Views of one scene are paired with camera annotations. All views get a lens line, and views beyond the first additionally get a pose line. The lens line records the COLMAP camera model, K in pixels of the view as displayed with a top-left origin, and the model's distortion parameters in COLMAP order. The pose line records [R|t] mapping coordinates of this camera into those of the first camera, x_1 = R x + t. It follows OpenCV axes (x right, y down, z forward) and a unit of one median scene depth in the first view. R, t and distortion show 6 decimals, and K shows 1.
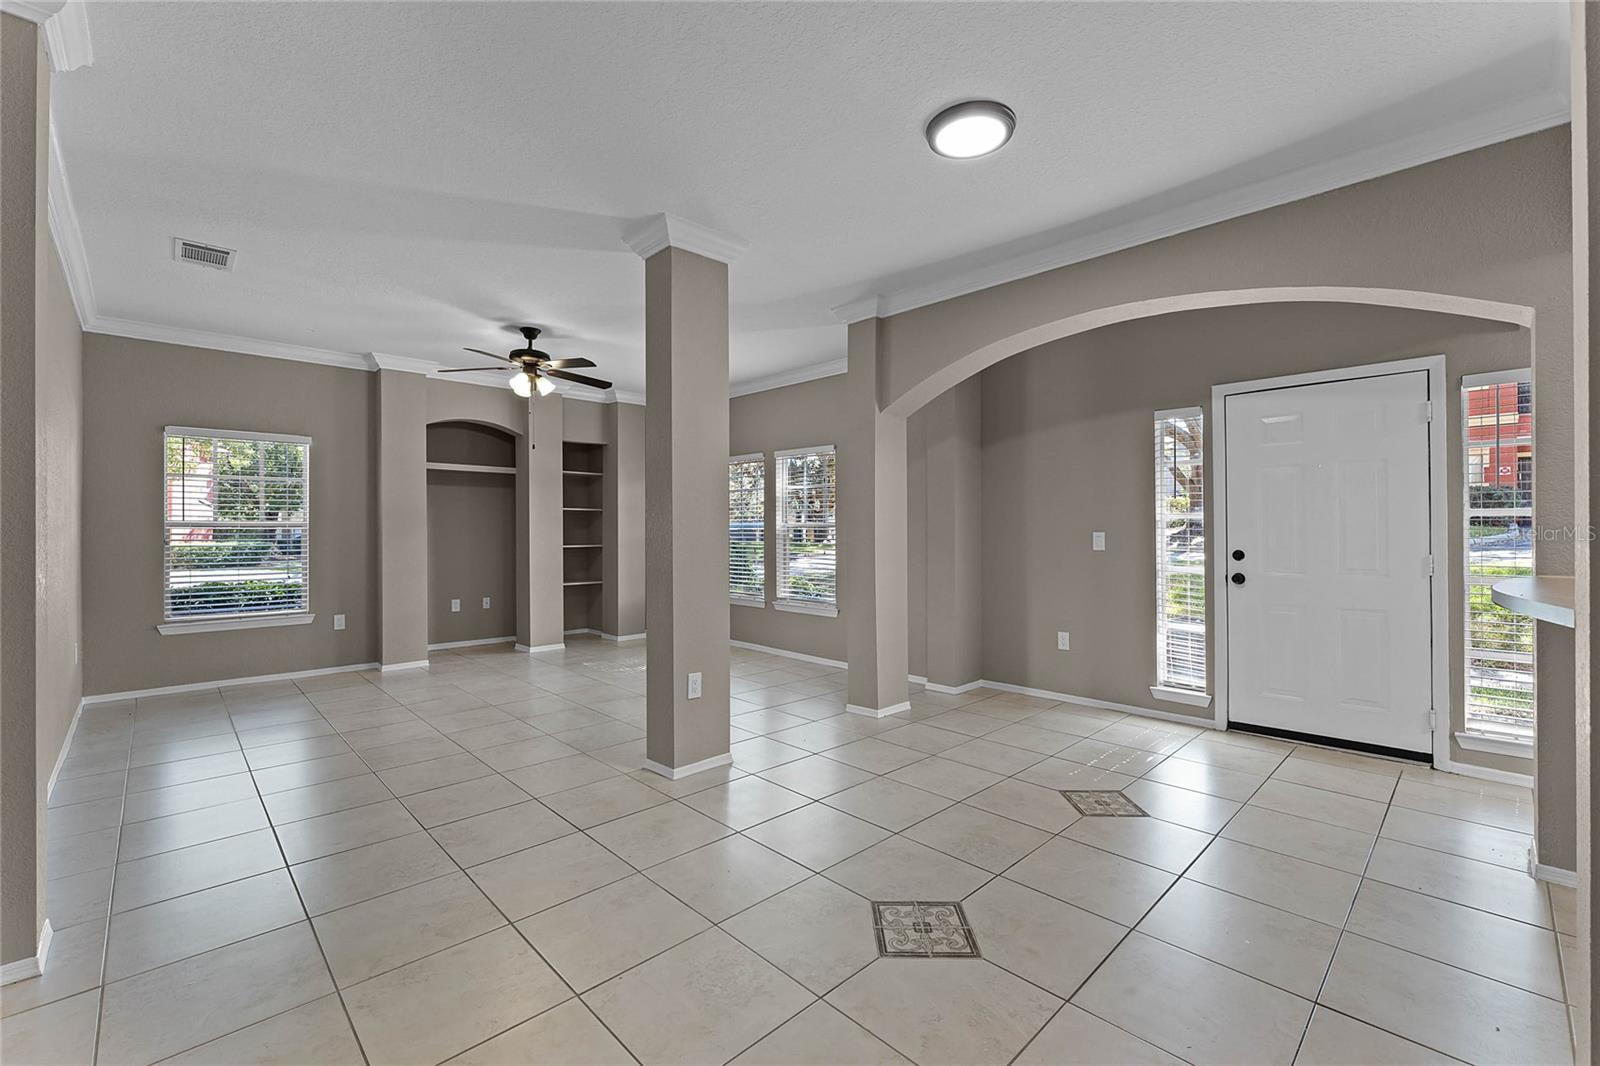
lens RADIAL K [[675.9, 0, 797.6], [0, 675.9, 527.0], [0, 0, 1]] dist [0.000723, 0.000045]
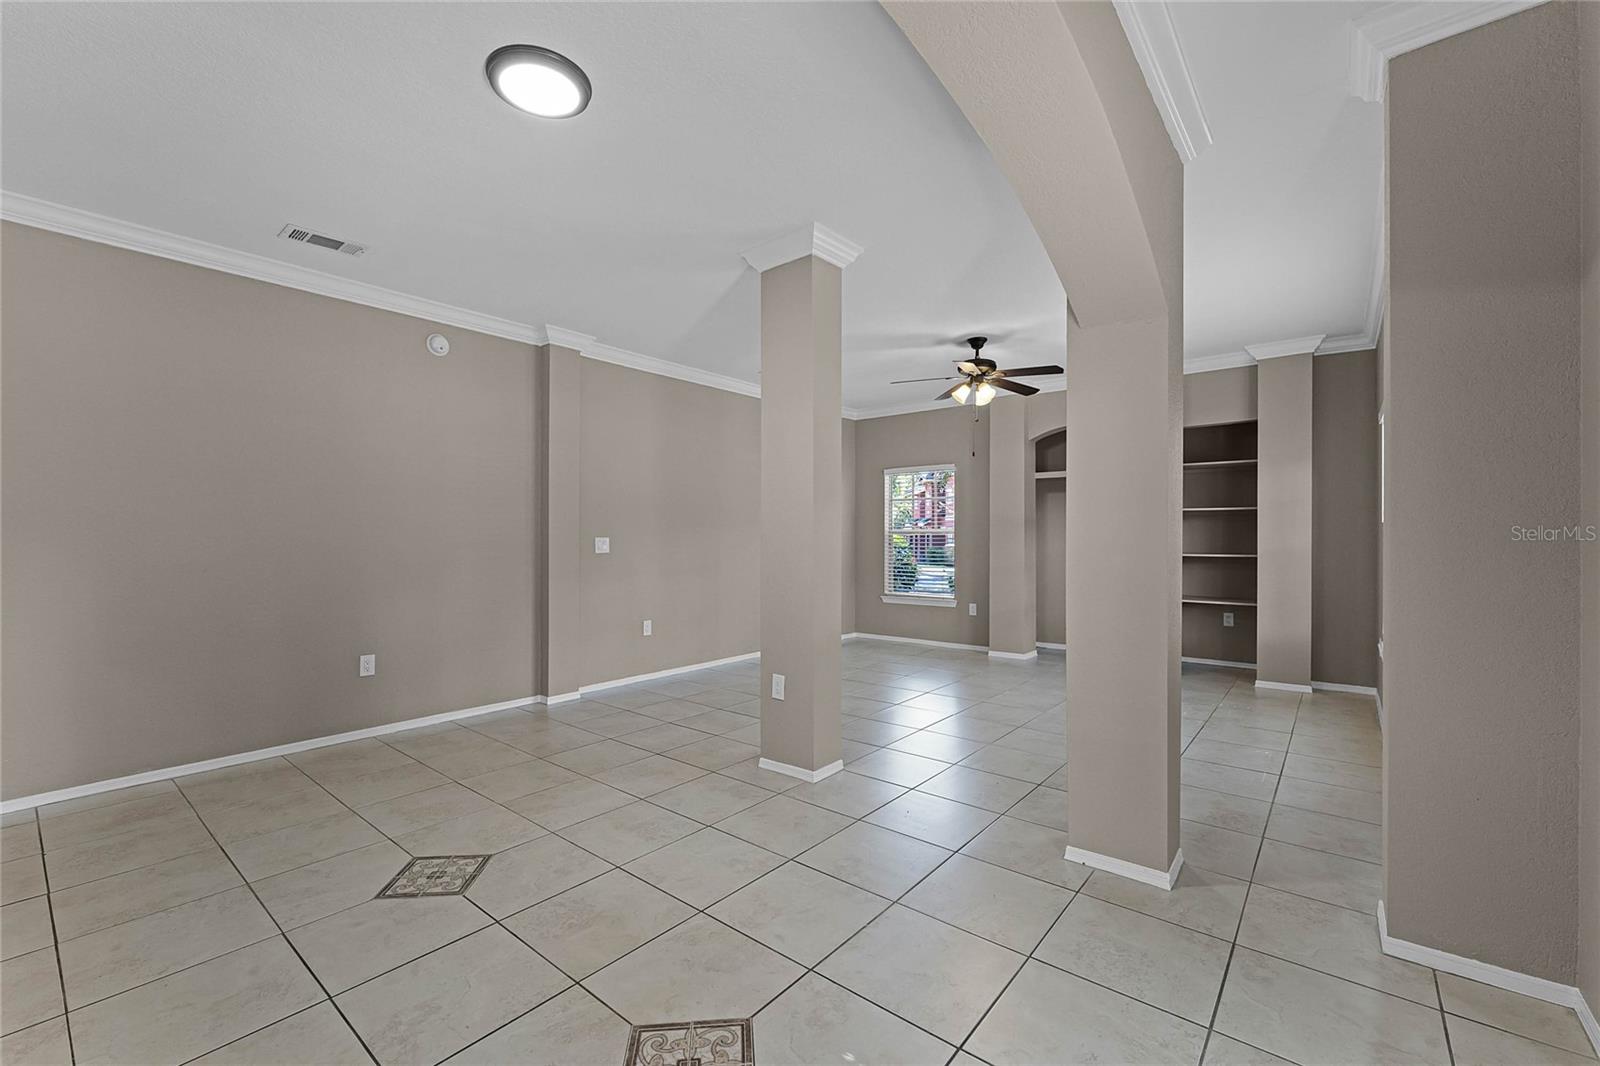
lens RADIAL K [[675.9, 0, 800.7], [0, 675.9, 535.4], [0, 0, 1]] dist [0.000723, 0.000045]
pose [[0.106568, 0.002832, -0.994301, 0.769841], [0.002146, 0.999993, 0.003079, 0.000025], [0.994303, -0.002462, 0.106561, 0.816757]]
